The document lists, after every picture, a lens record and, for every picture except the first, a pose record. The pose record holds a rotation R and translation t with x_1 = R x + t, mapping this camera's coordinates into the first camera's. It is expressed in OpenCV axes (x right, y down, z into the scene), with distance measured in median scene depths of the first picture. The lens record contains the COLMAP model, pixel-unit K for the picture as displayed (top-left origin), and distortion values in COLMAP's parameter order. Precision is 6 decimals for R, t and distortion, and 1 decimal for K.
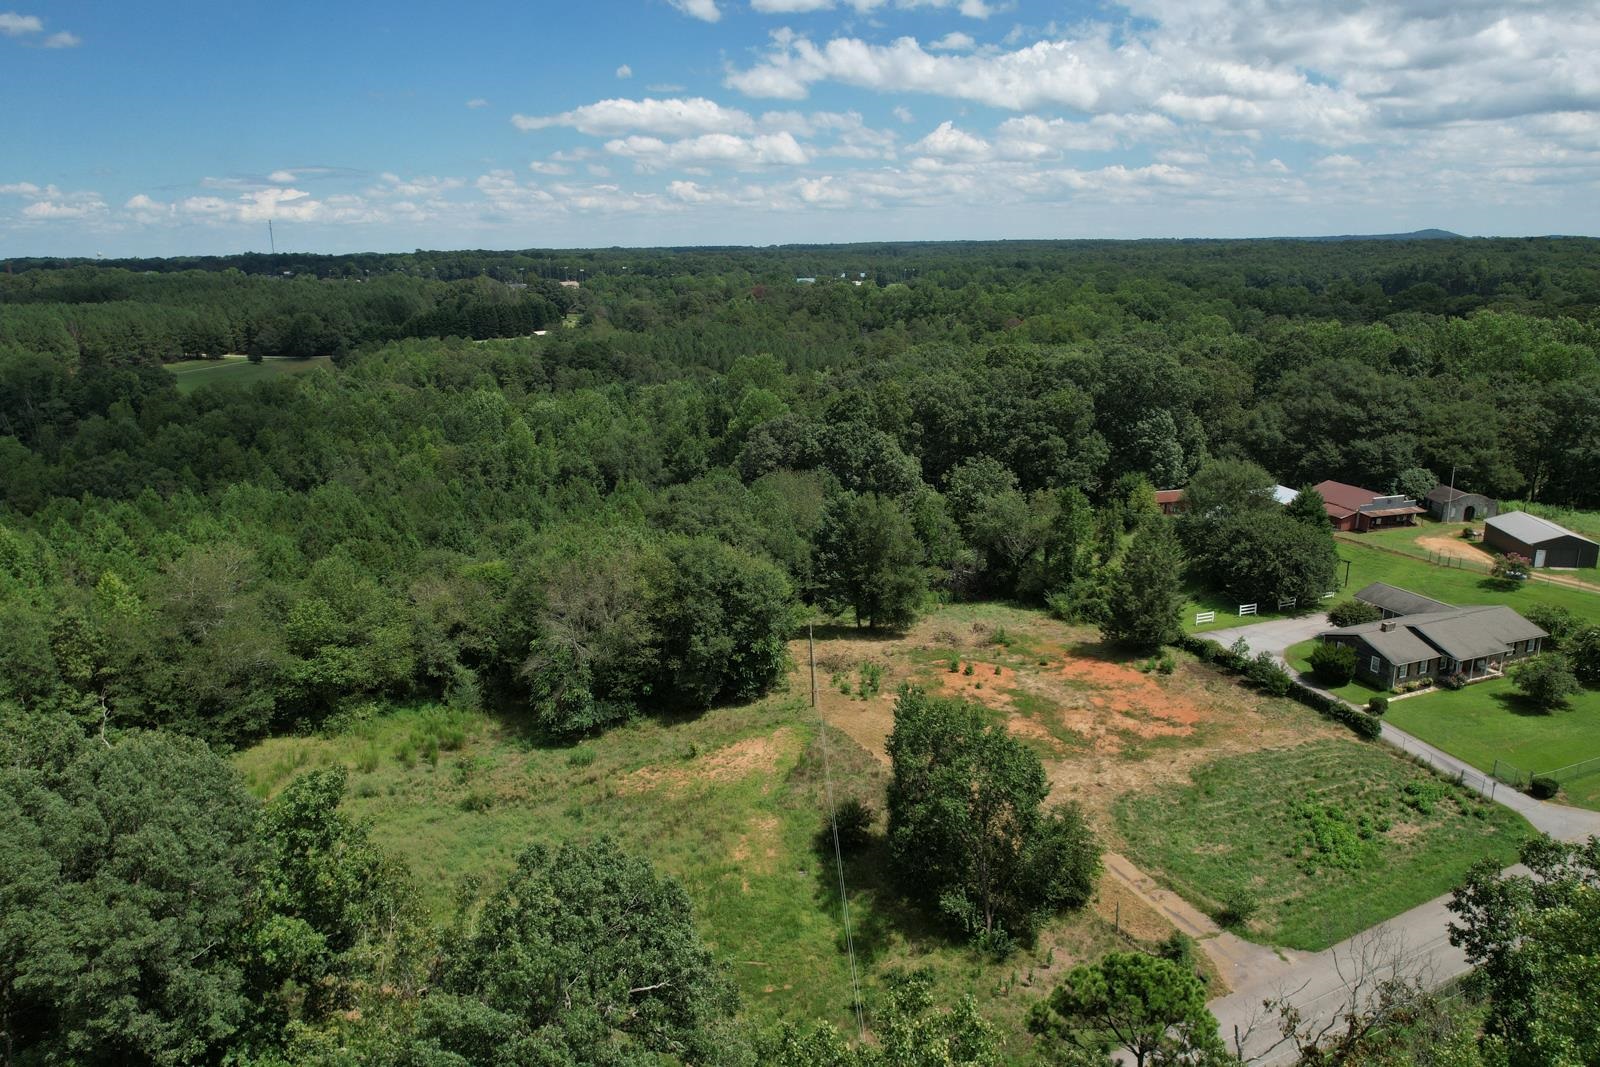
lens RADIAL K [[1089.4, 0, 800.0], [0, 1089.4, 533.5], [0, 0, 1]] dist [-0.085537, 0.075693]
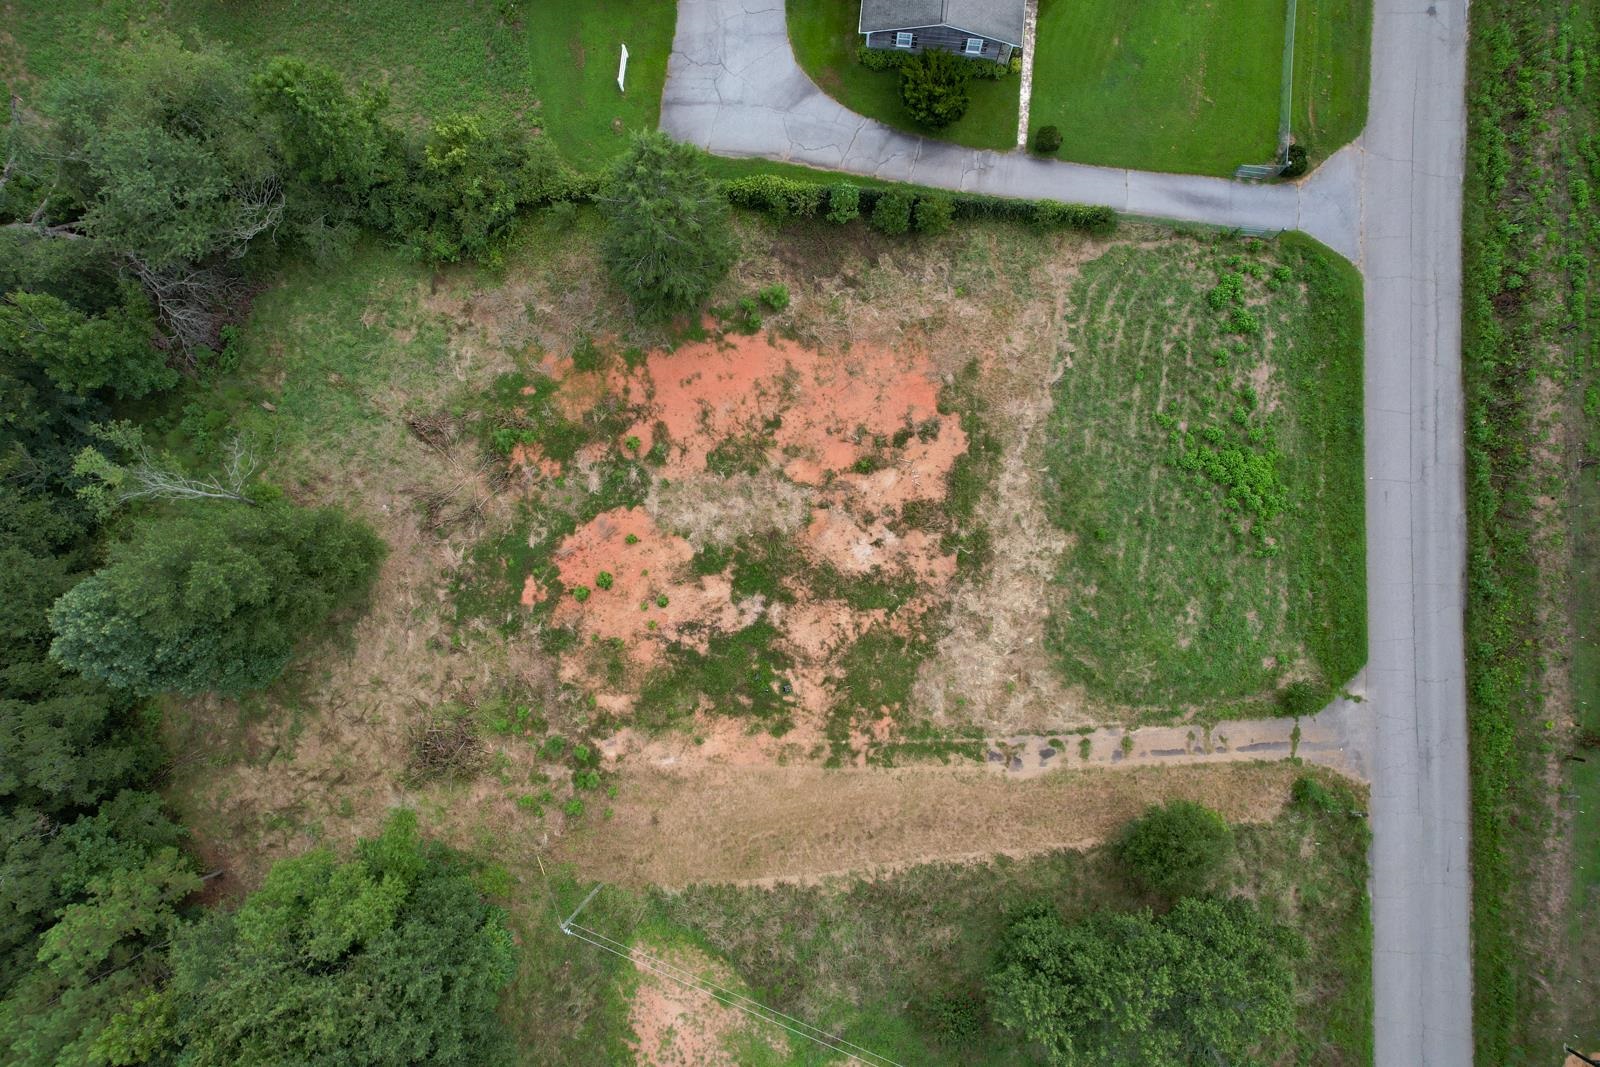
lens RADIAL K [[1030.5, 0, 800.0], [0, 1030.5, 533.5], [0, 0, 1]] dist [-0.097473, 0.096642]
pose [[0.441830, -0.893304, 0.082428, 0.164716], [0.252517, 0.212008, 0.944080, -0.346734], [-0.860826, -0.396309, 0.319246, 0.679522]]
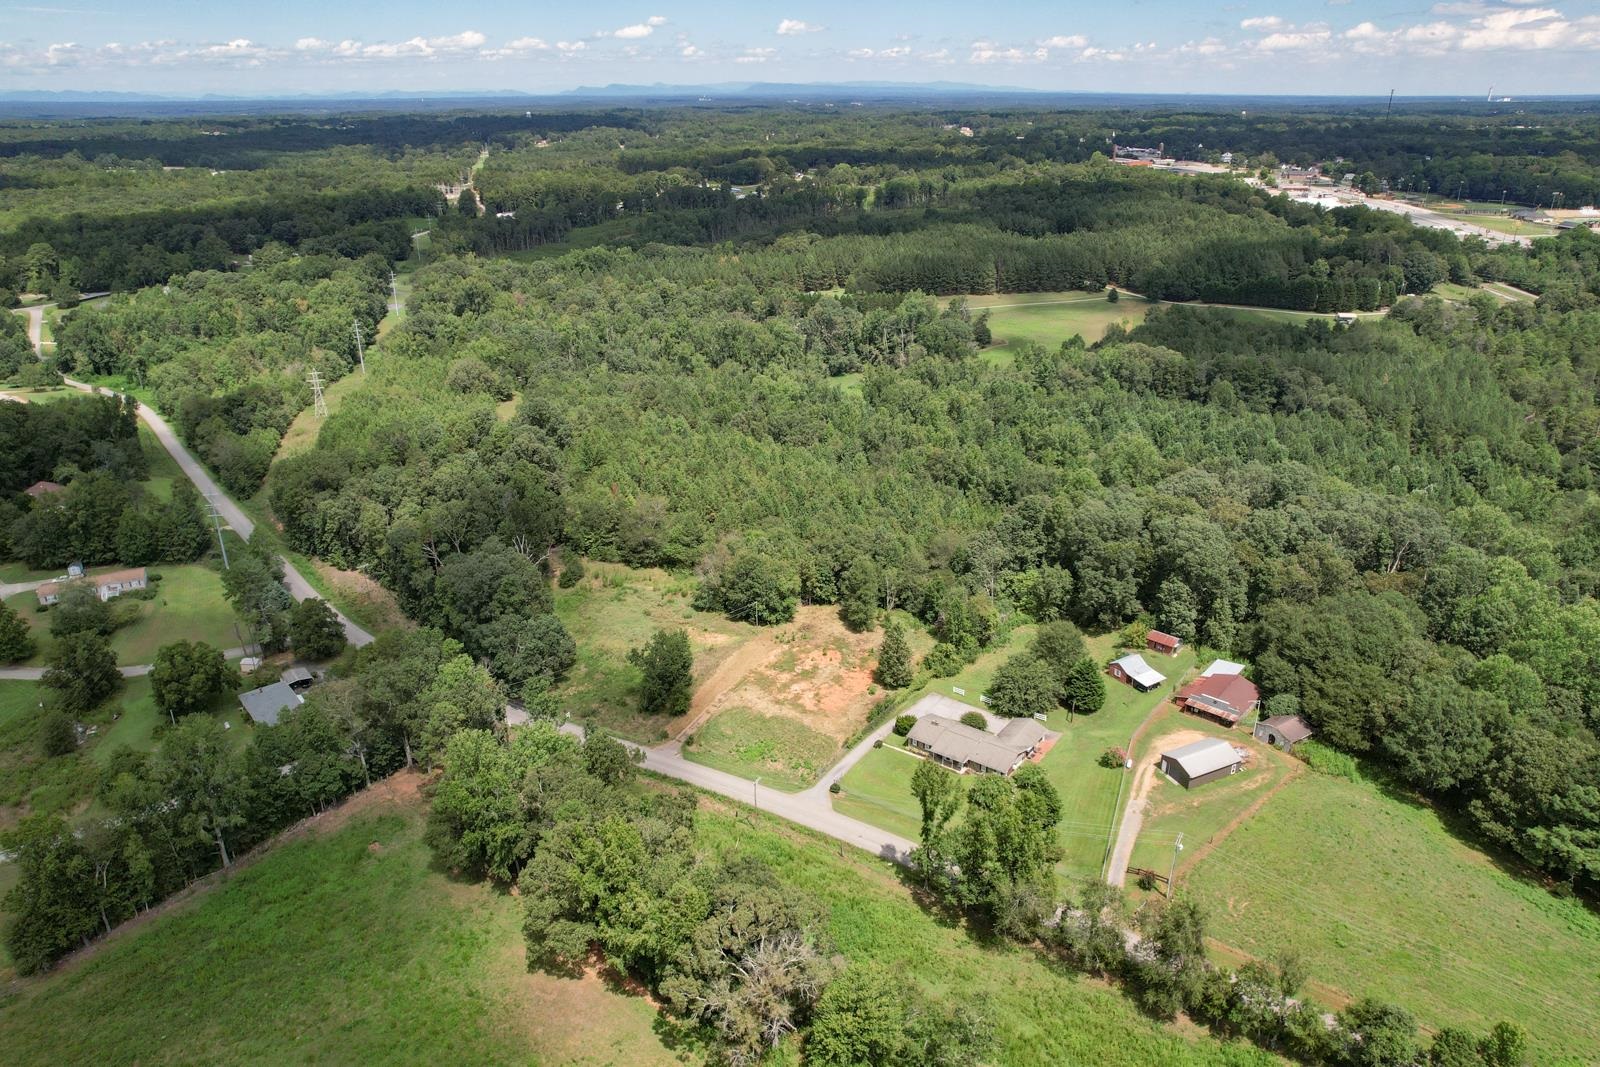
lens RADIAL K [[1073.8, 0, 800.0], [0, 1073.8, 533.5], [0, 0, 1]] dist [-0.088997, 0.083167]
pose [[0.547259, 0.334154, -0.767364, 1.563426], [-0.216045, 0.942171, 0.256199, -0.590968], [0.808599, 0.025578, 0.587804, -0.290459]]
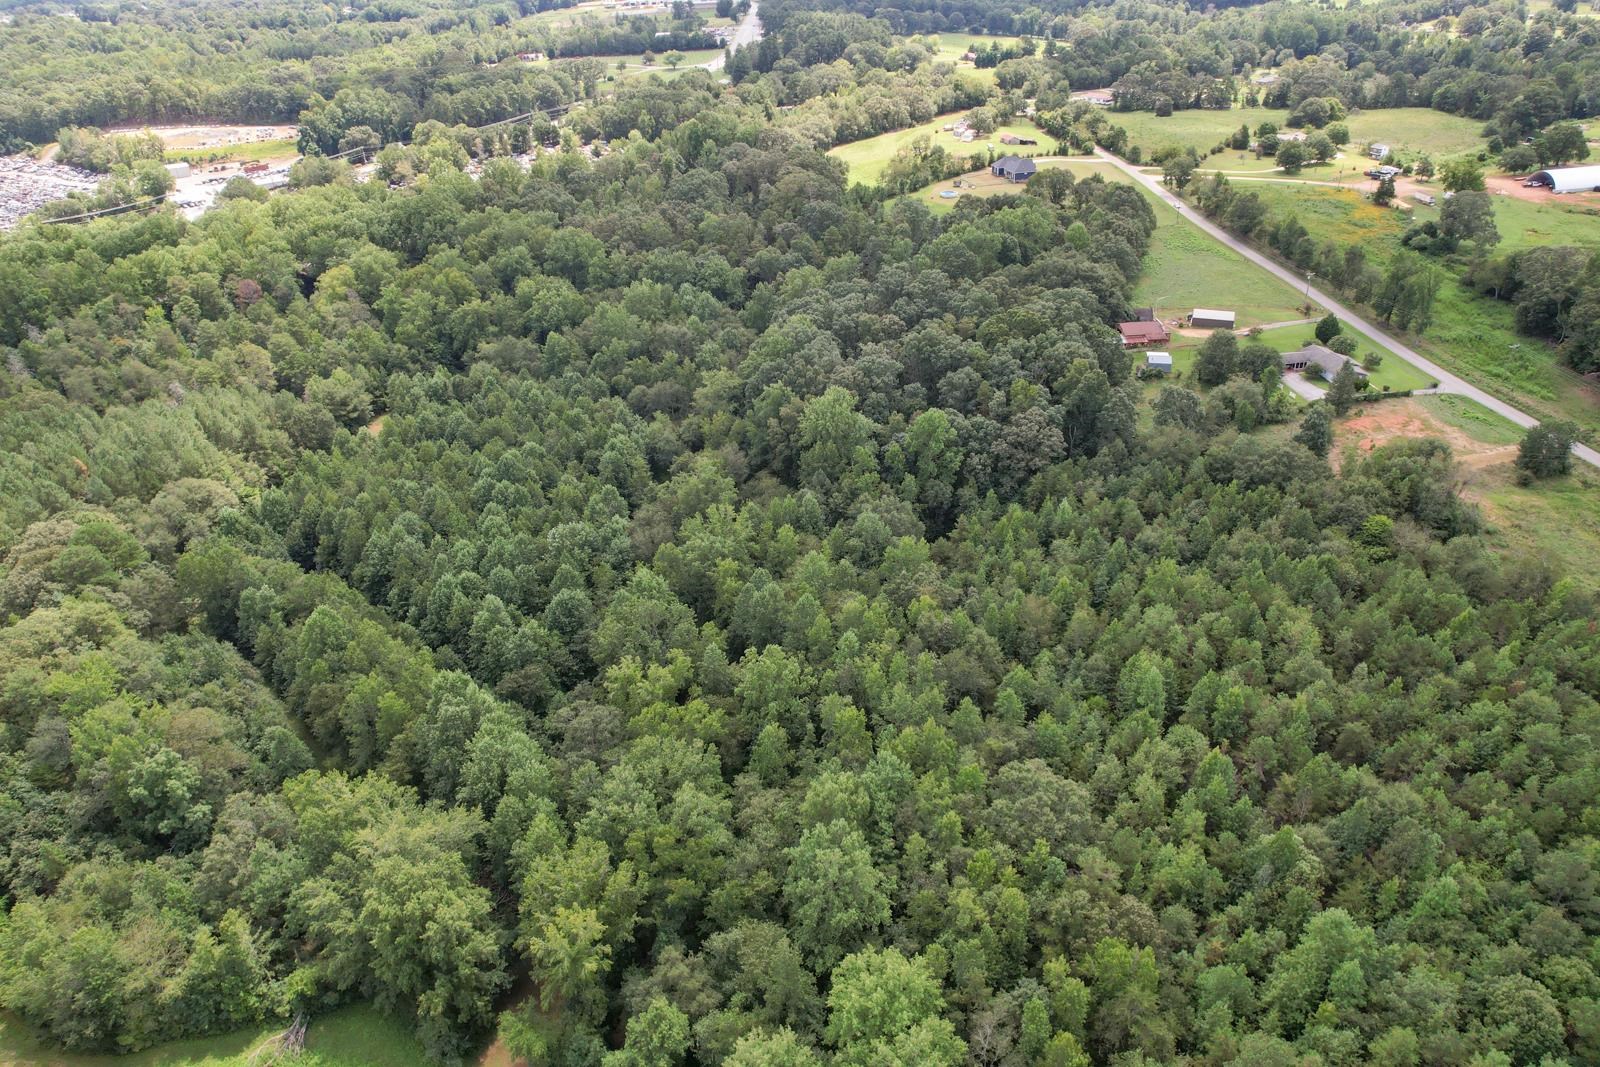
lens RADIAL K [[1073.8, 0, 800.0], [0, 1073.8, 533.5], [0, 0, 1]] dist [-0.088997, 0.083167]
pose [[0.183473, -0.495100, 0.849243, -2.014363], [0.283337, 0.853879, 0.436590, -1.015718], [-0.941306, 0.160519, 0.296944, 1.416969]]
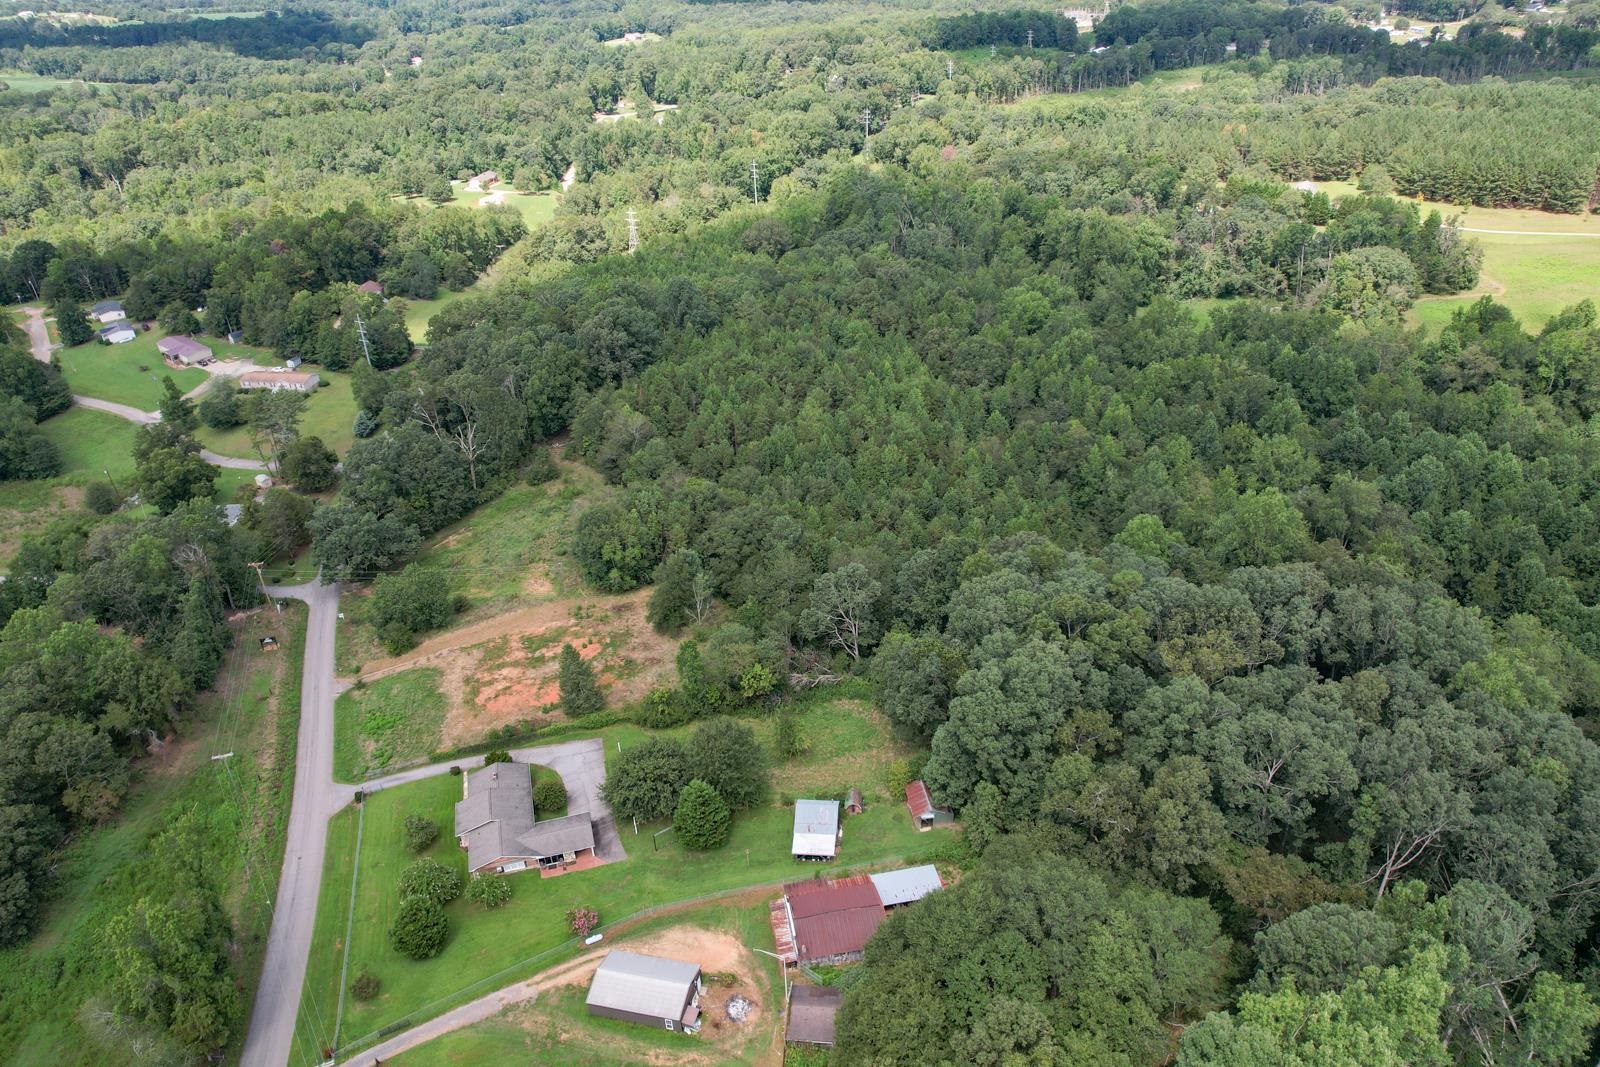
lens RADIAL K [[1073.8, 0, 800.0], [0, 1073.8, 533.5], [0, 0, 1]] dist [-0.088997, 0.083167]
pose [[-0.084342, 0.521226, -0.849241, 1.463714], [-0.214329, 0.822839, 0.526308, -0.998352], [0.973113, 0.226407, 0.042314, 1.138452]]
